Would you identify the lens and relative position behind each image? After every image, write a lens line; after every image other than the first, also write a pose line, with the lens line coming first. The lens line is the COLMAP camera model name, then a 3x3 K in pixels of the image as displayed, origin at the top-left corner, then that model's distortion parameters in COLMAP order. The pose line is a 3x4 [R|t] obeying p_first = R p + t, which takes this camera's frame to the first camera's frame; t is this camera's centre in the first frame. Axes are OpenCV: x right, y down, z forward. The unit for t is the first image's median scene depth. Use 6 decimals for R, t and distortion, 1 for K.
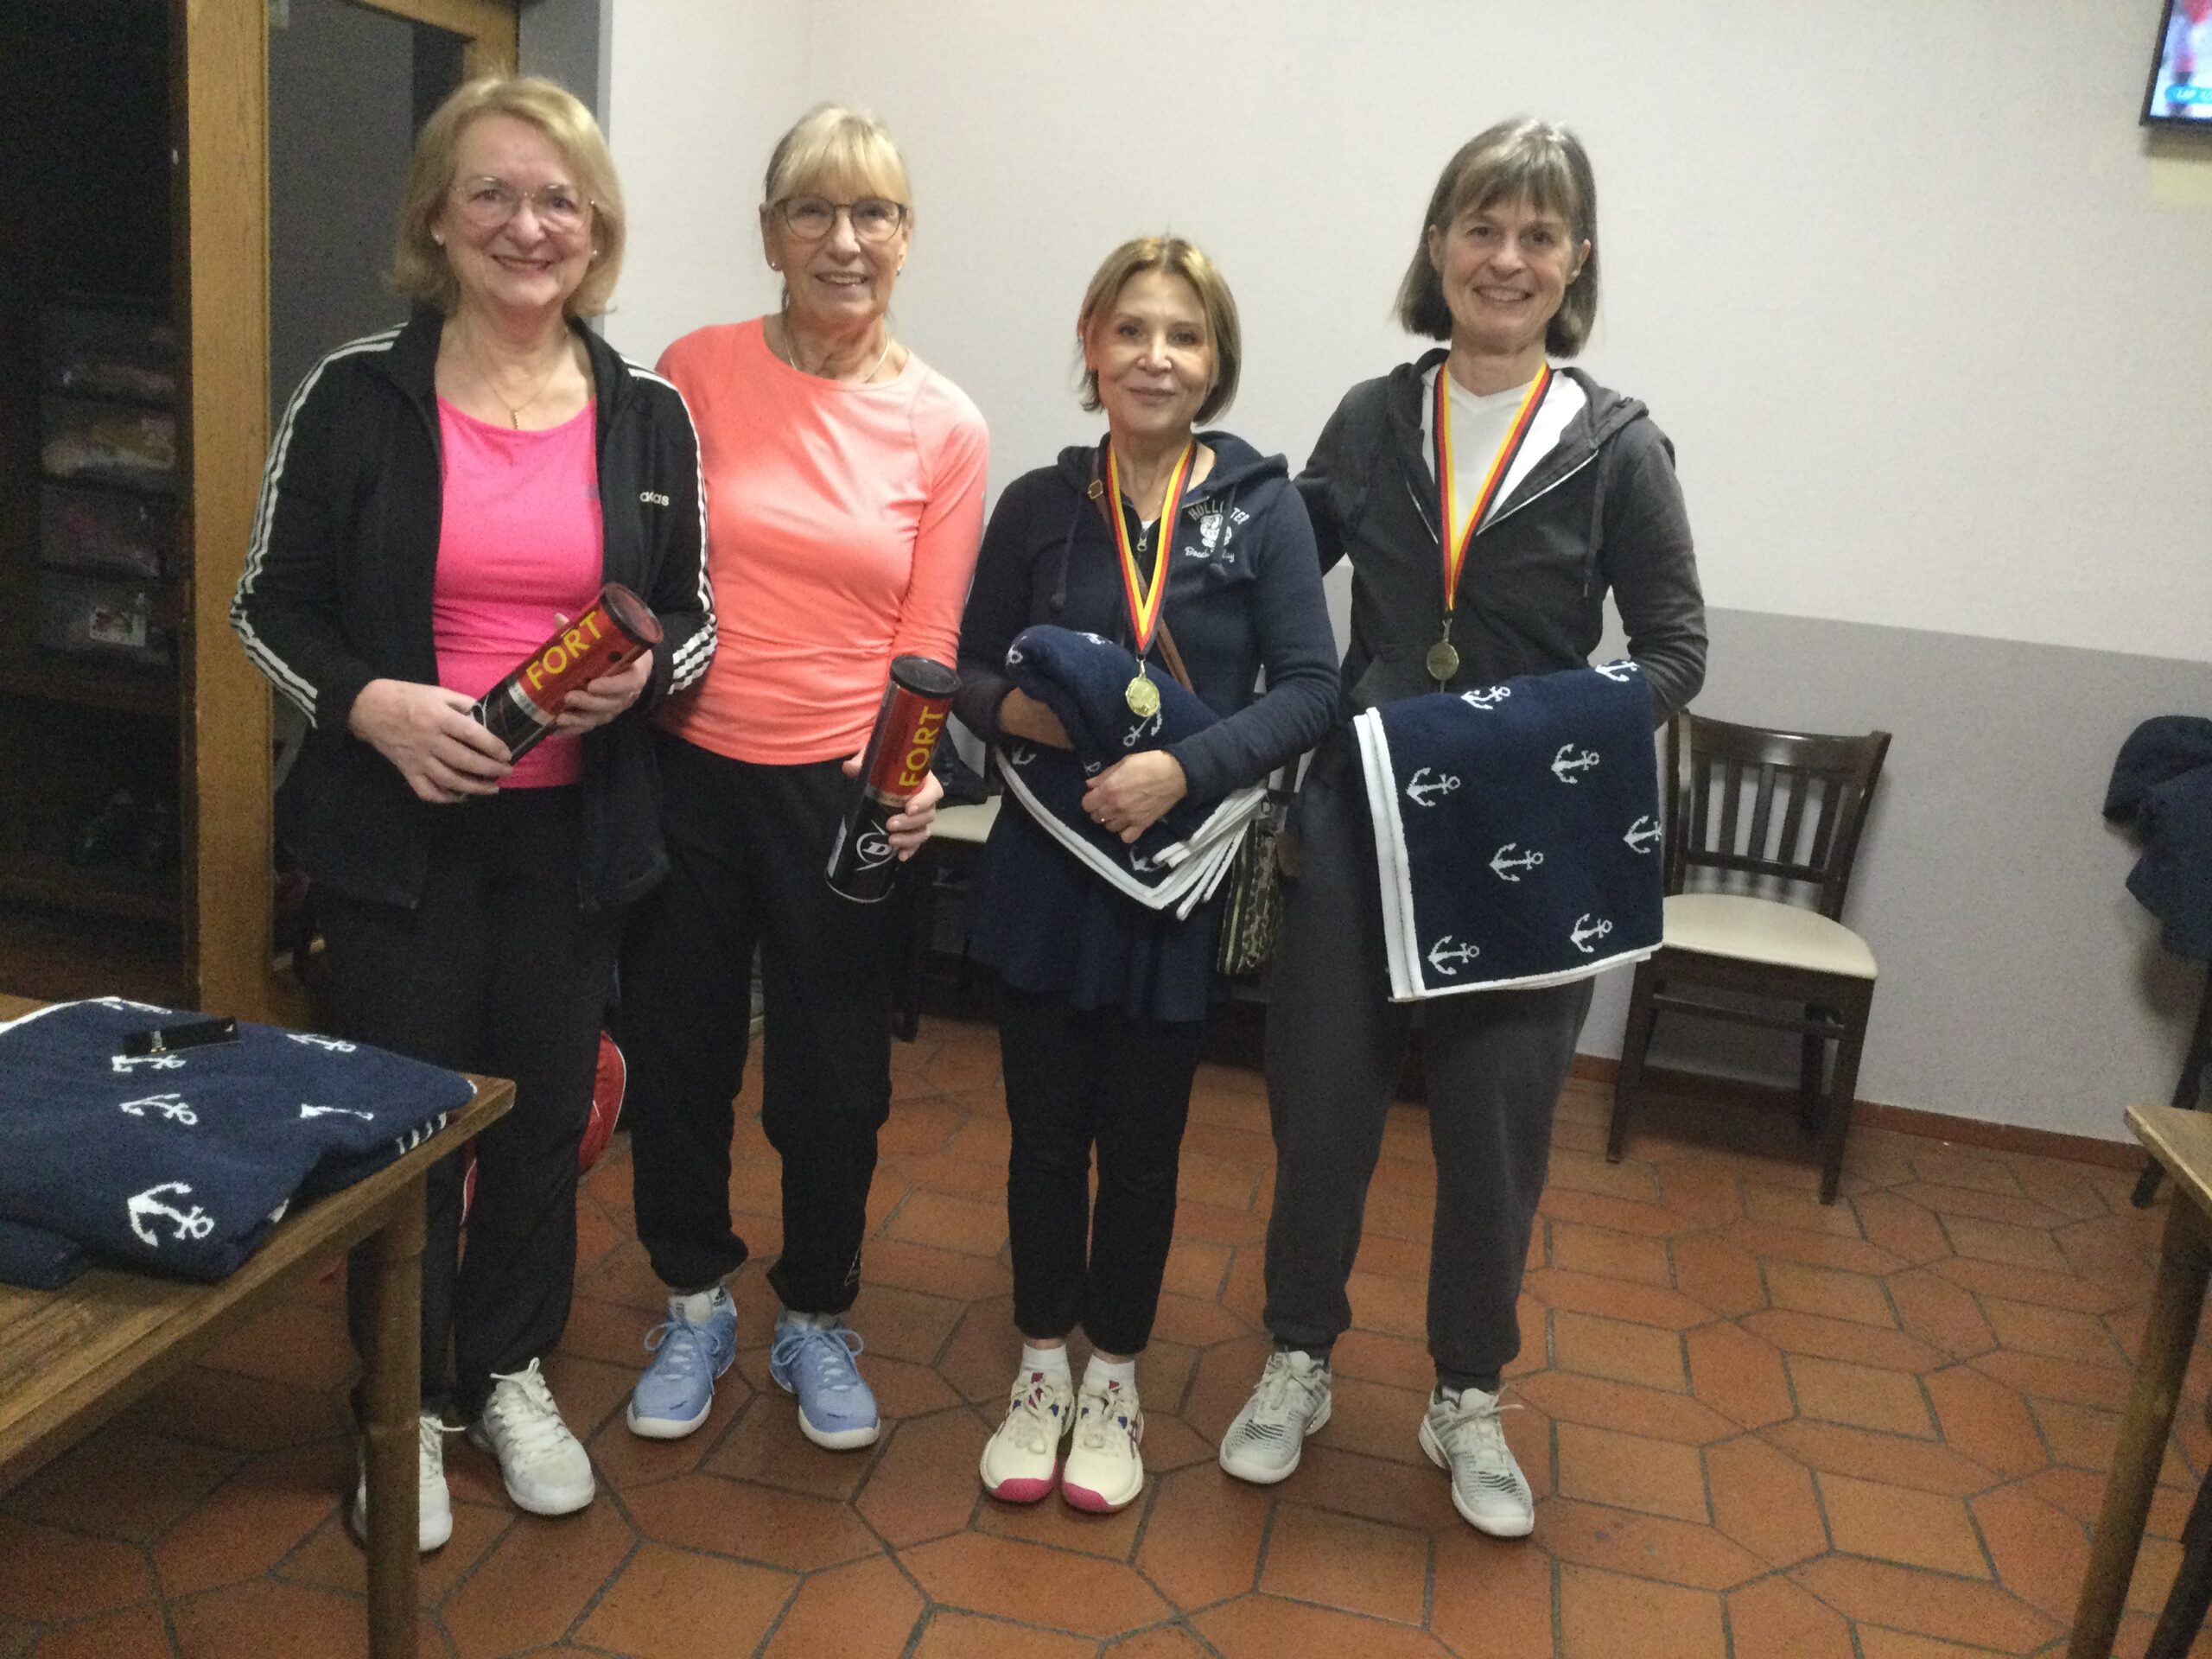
lens RADIAL K [[1937.2, 0, 1106.0], [0, 1937.2, 829.5], [0, 0, 1]] dist [0.007064, 0.005979]
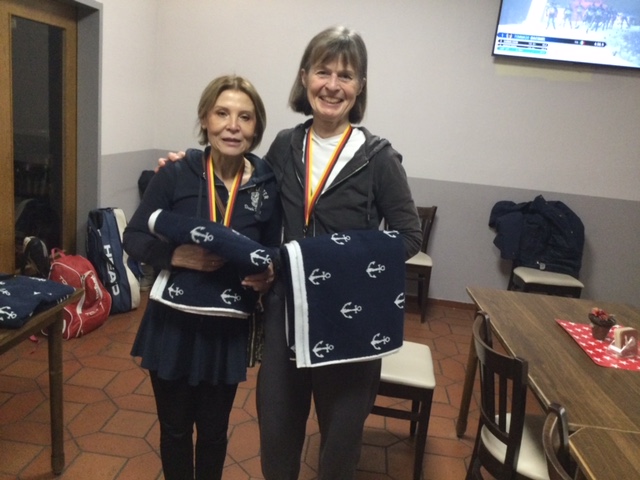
lens RADIAL K [[560.5, 0, 320.0], [0, 560.5, 240.0], [0, 0, 1]] dist [0.007064, 0.005979]
pose [[0.992750, -0.024762, 0.117622, 0.030952], [0.025458, 0.999666, -0.004416, 0.021467], [-0.117474, 0.007378, 0.993049, -0.136232]]
